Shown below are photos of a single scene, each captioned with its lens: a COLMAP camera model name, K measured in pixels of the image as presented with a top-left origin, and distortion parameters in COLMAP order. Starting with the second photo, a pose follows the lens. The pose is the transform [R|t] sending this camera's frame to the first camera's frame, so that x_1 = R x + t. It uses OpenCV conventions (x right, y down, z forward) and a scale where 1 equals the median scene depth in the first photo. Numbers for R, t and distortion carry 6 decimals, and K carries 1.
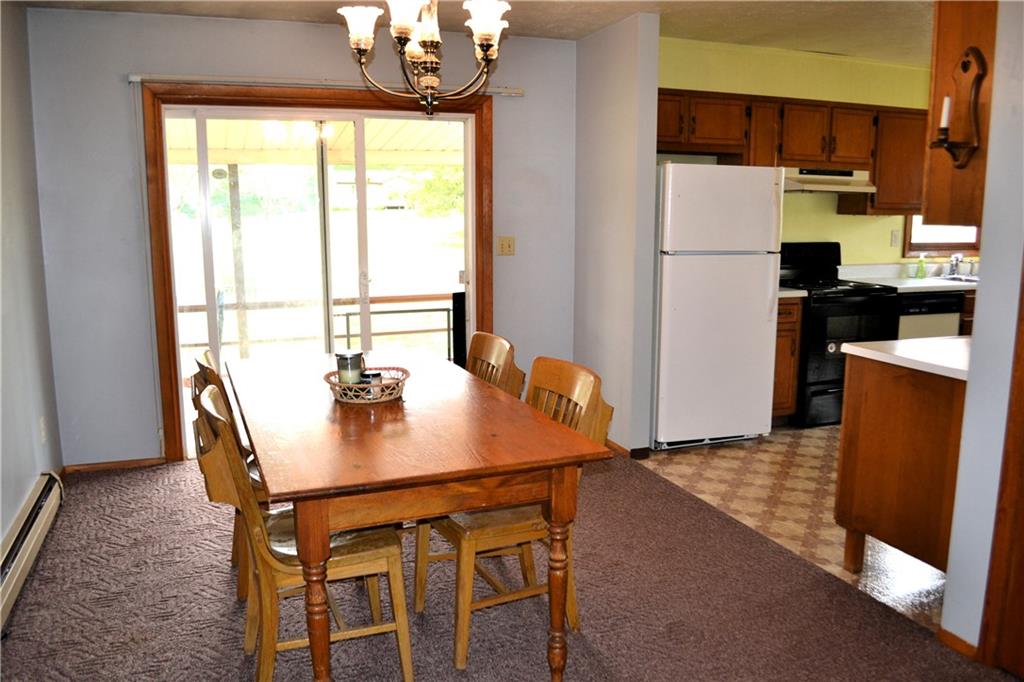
lens RADIAL K [[815.5, 0, 512.0], [0, 815.5, 341.0], [0, 0, 1]] dist [-0.090997, 0.012136]
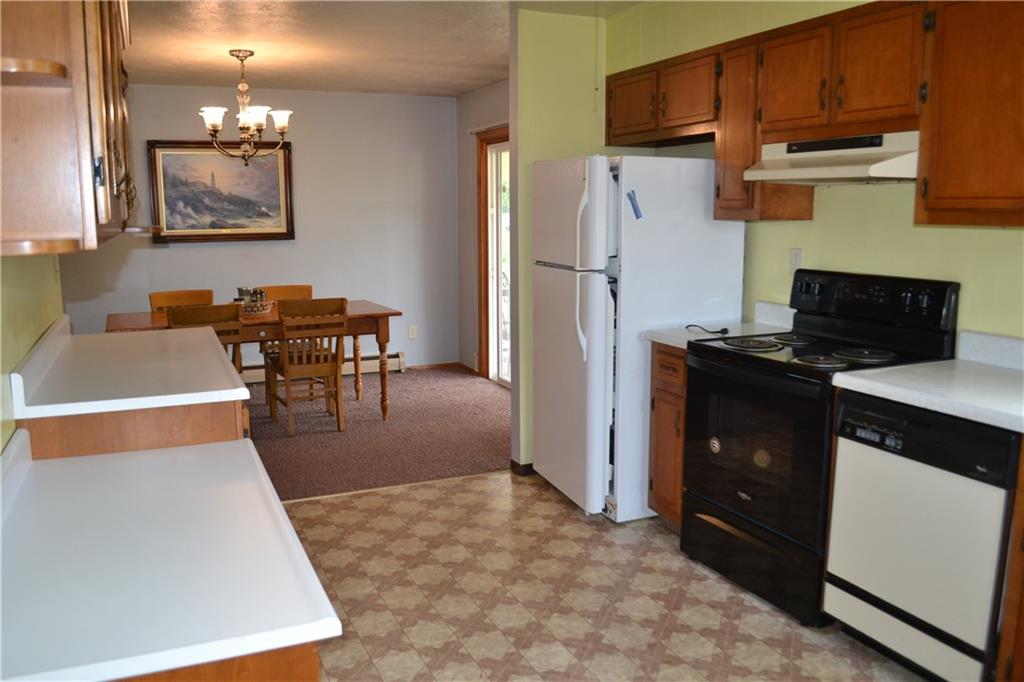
lens RADIAL K [[815.5, 0, 512.0], [0, 815.5, 341.0], [0, 0, 1]] dist [-0.090997, 0.012136]
pose [[0.070323, 0.152014, -0.985874, 0.976885], [-0.157109, 0.977673, 0.139543, -0.128187], [0.985074, 0.145076, 0.092635, 0.794829]]
